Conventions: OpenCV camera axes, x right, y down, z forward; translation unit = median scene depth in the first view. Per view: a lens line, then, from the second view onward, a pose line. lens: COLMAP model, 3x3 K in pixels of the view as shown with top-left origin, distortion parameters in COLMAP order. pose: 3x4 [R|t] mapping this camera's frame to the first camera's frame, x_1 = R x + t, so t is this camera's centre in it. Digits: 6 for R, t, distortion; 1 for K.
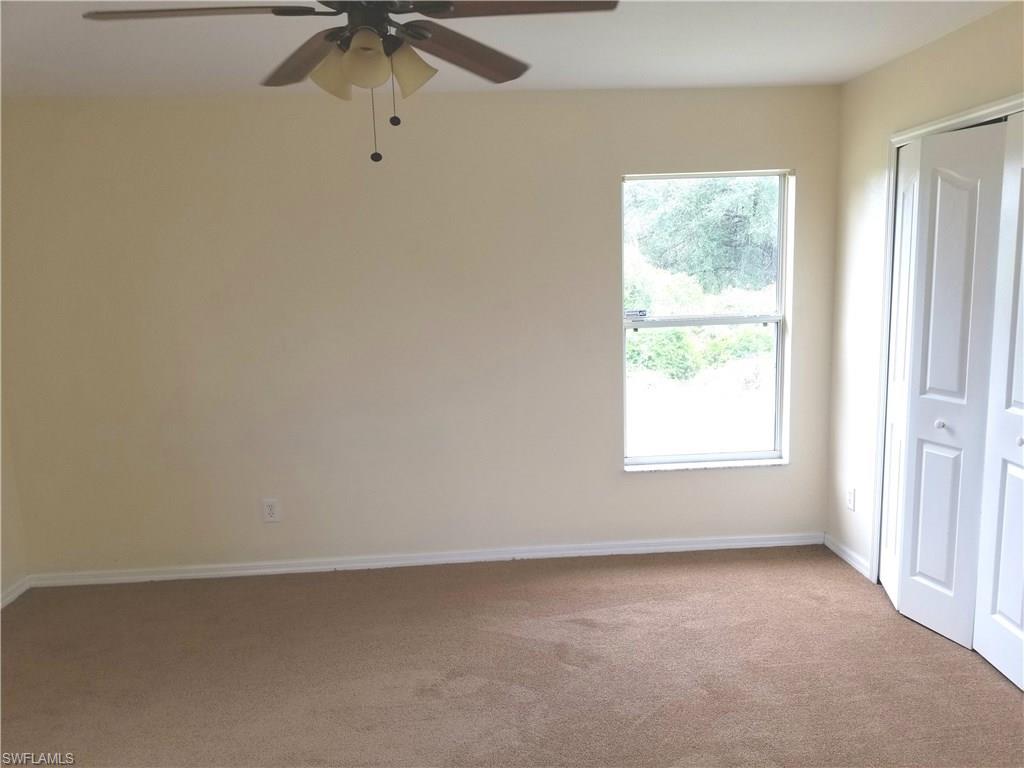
lens RADIAL K [[787.2, 0, 517.0], [0, 787.2, 390.5], [0, 0, 1]] dist [0.072339, -0.124592]
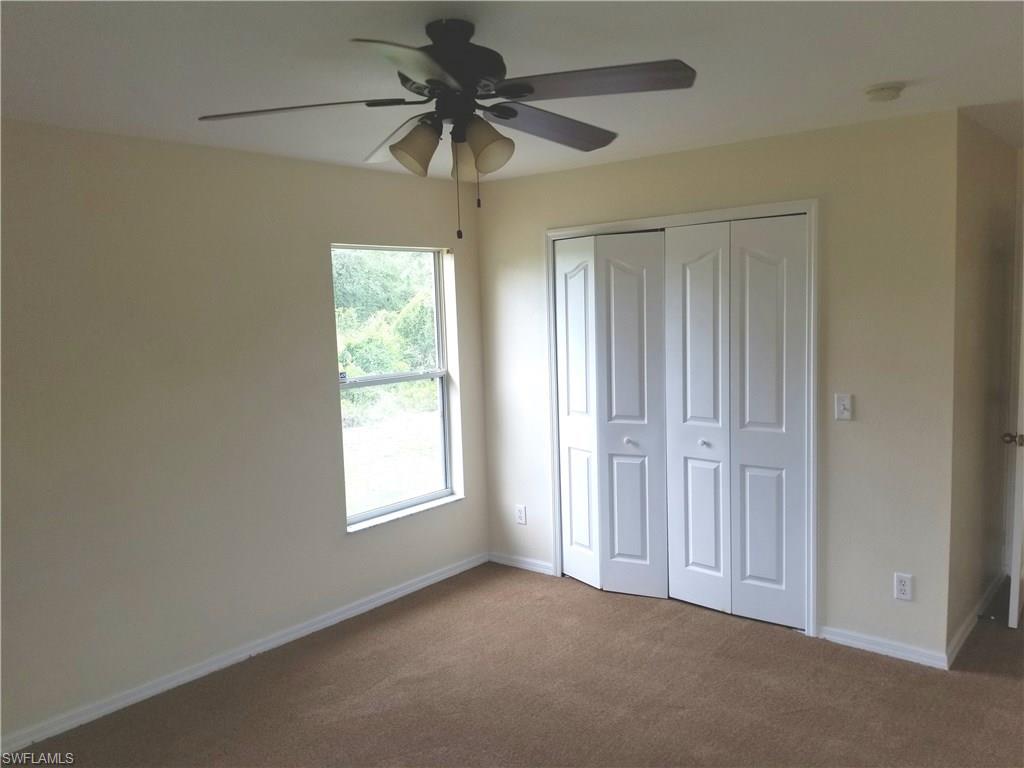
lens RADIAL K [[787.2, 0, 519.1], [0, 787.2, 374.4], [0, 0, 1]] dist [0.072339, -0.124592]
pose [[0.685646, -0.050861, 0.726156, -0.481125], [0.121924, 0.991488, -0.045677, -0.026600], [-0.717652, 0.119854, 0.686011, 0.145806]]
